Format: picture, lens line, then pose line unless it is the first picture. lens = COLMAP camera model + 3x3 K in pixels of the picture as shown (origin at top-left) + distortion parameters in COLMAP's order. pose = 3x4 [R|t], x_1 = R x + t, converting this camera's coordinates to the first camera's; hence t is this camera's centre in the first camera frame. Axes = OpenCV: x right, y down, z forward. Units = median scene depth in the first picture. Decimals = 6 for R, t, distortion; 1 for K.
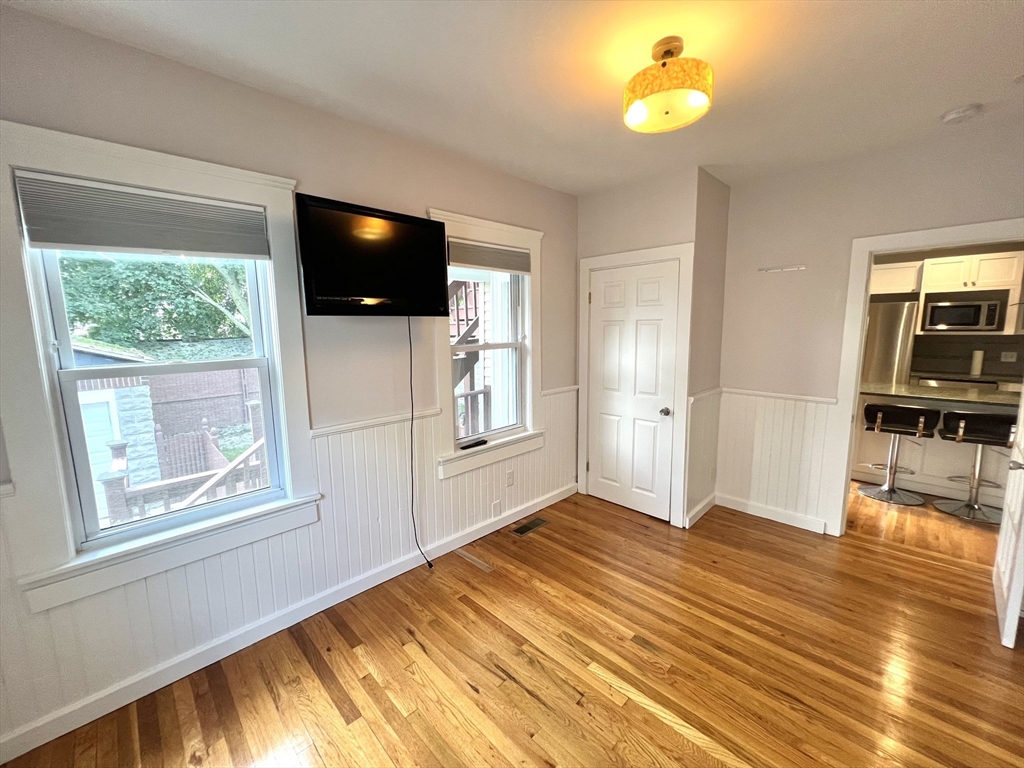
lens RADIAL K [[410.1, 0, 509.7], [0, 410.1, 387.8], [0, 0, 1]] dist [-0.002212, 0.000099]
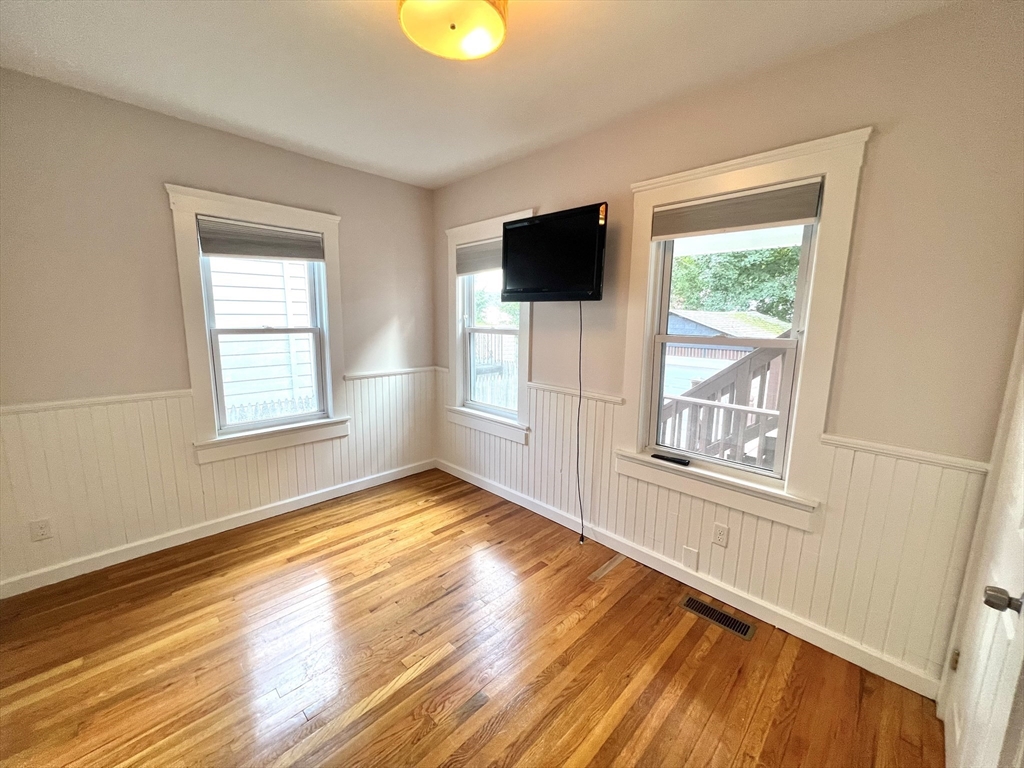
lens RADIAL K [[410.1, 0, 508.8], [0, 410.1, 388.0], [0, 0, 1]] dist [-0.002212, 0.000099]
pose [[0.007956, 0.194140, -0.980942, 0.862972], [-0.156949, 0.969057, 0.190515, -0.128990], [0.987575, 0.152442, 0.038180, 0.809088]]
